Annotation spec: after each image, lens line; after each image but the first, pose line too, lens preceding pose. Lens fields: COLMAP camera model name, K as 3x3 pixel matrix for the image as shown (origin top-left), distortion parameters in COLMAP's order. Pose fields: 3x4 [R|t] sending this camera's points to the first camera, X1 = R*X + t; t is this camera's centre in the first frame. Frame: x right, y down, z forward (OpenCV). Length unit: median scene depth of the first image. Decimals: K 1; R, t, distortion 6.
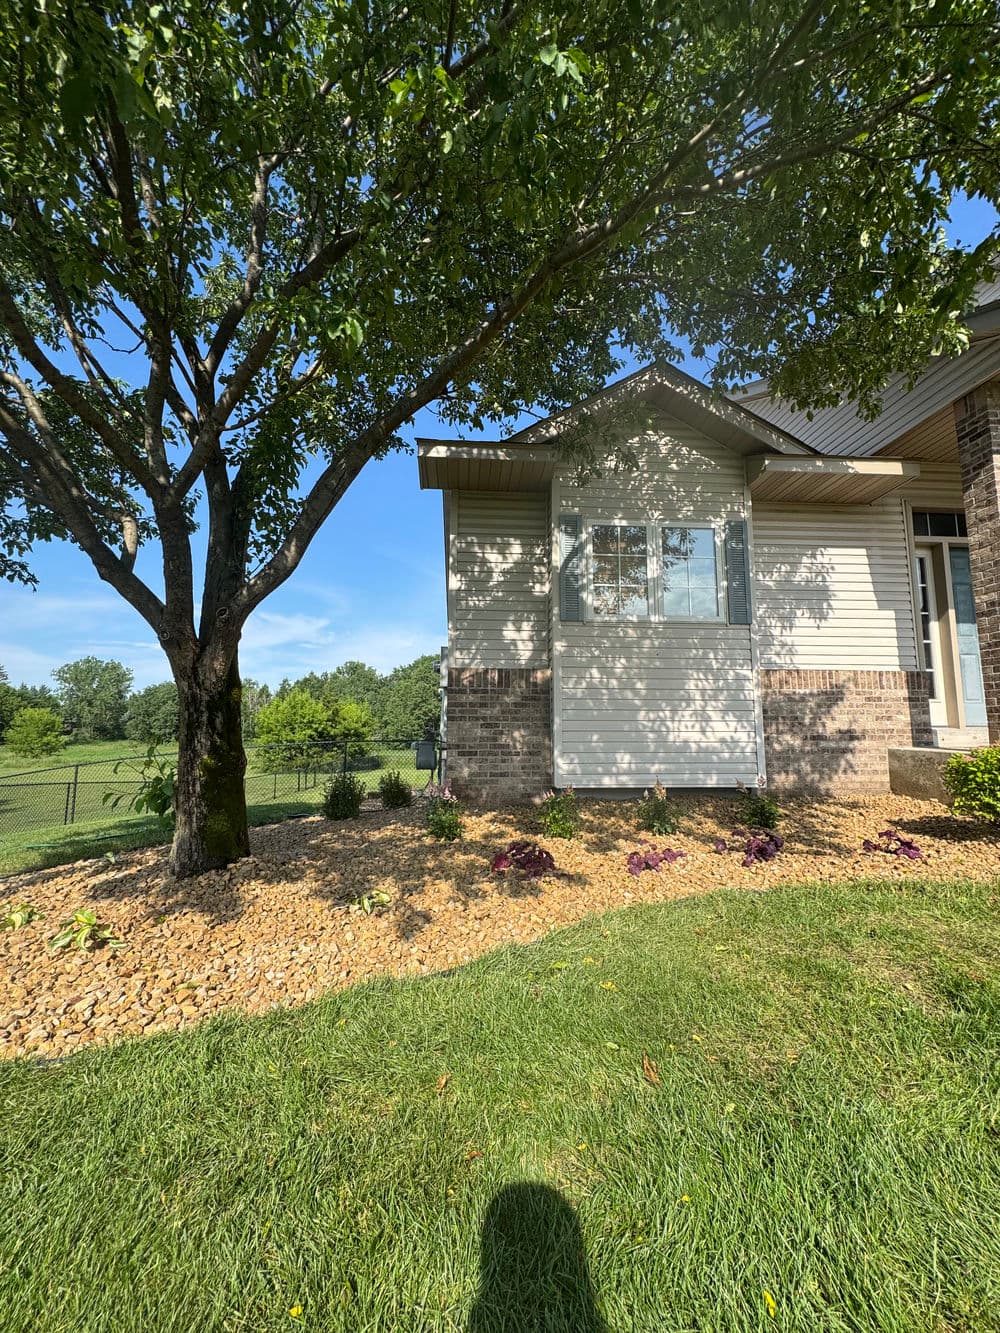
lens RADIAL K [[534.1, 0, 500.1], [0, 534.1, 670.9], [0, 0, 1]] dist [0.001827, 0.000027]
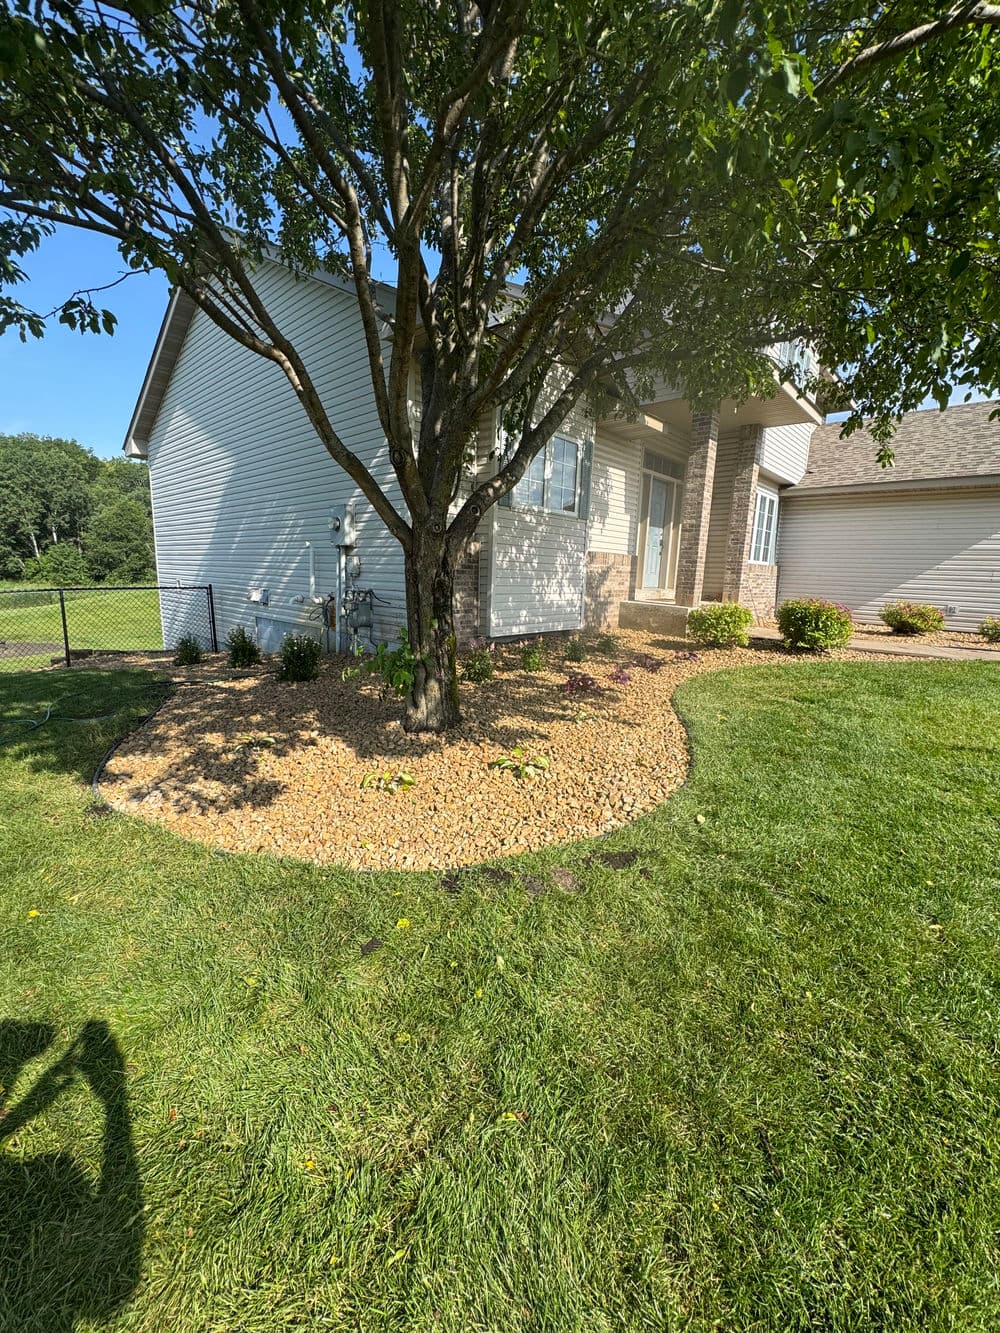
lens RADIAL K [[534.1, 0, 500.5], [0, 534.1, 670.0], [0, 0, 1]] dist [0.001827, 0.000027]
pose [[0.743201, -0.098809, 0.661732, -0.738635], [-0.104743, 0.959658, 0.260933, -0.052345], [-0.660819, -0.263237, 0.702869, 0.011923]]
